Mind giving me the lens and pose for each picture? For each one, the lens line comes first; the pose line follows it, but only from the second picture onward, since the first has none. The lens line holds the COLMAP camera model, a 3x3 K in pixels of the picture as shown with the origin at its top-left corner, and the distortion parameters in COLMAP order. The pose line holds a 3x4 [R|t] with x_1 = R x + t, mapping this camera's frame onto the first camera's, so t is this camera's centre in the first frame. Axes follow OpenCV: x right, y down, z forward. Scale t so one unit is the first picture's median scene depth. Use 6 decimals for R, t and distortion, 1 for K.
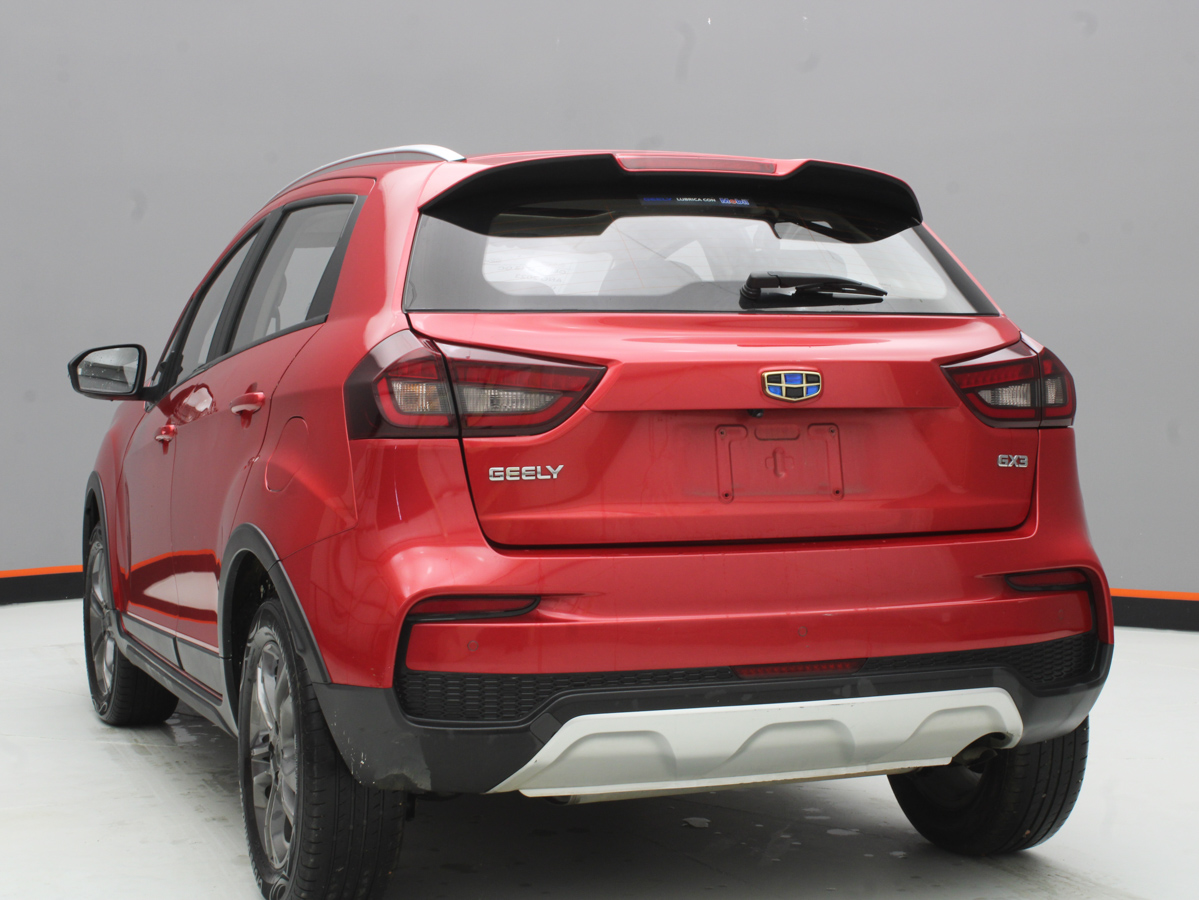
lens RADIAL K [[1866.7, 0, 599.0], [0, 1866.7, 448.6], [0, 0, 1]] dist [-0.014788, 0.000000]
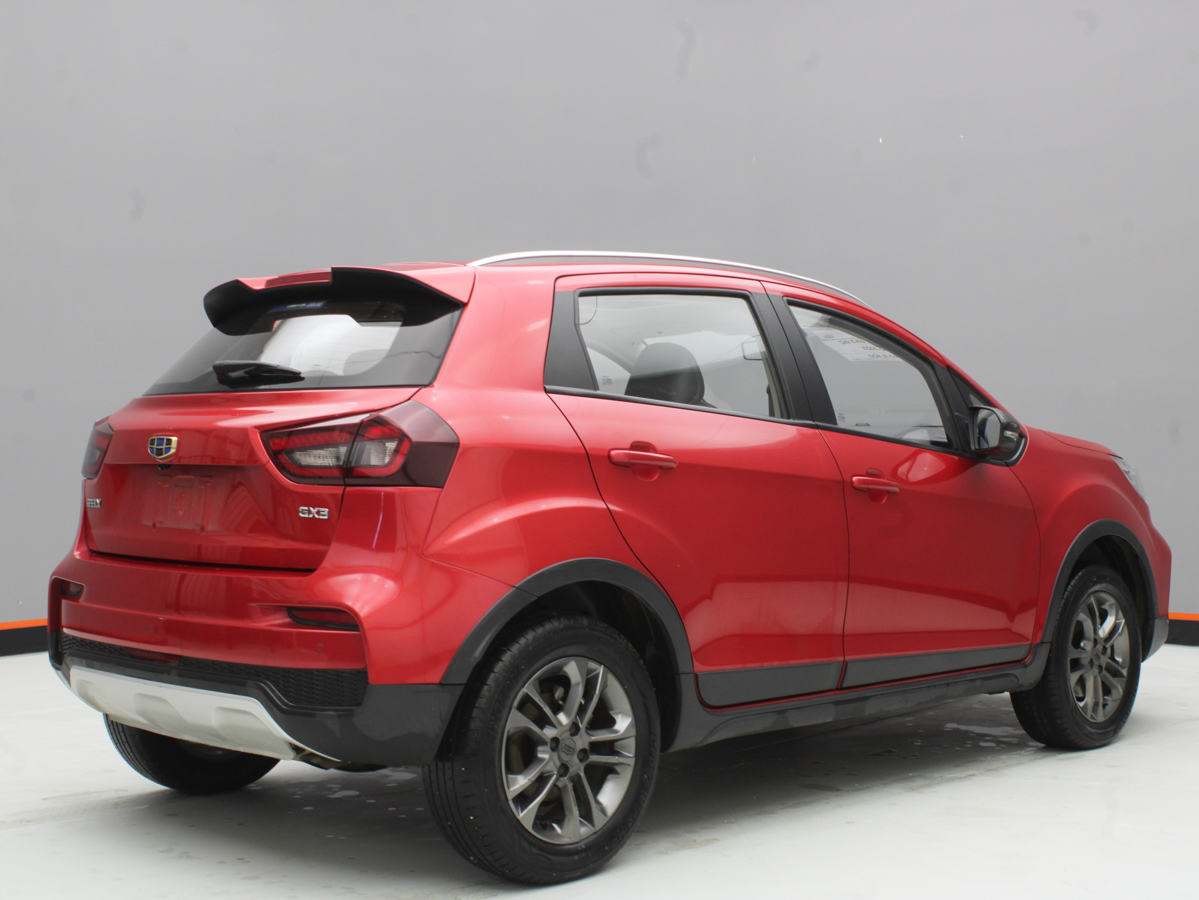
lens RADIAL K [[1574.4, 0, 599.3], [0, 1574.4, 451.6], [0, 0, 1]] dist [-0.047404, 0.000000]
pose [[0.557154, 0.007836, -0.830372, 1.144915], [-0.034799, 0.999297, -0.013919, -0.024269], [0.829680, 0.036651, 0.557035, 0.596995]]
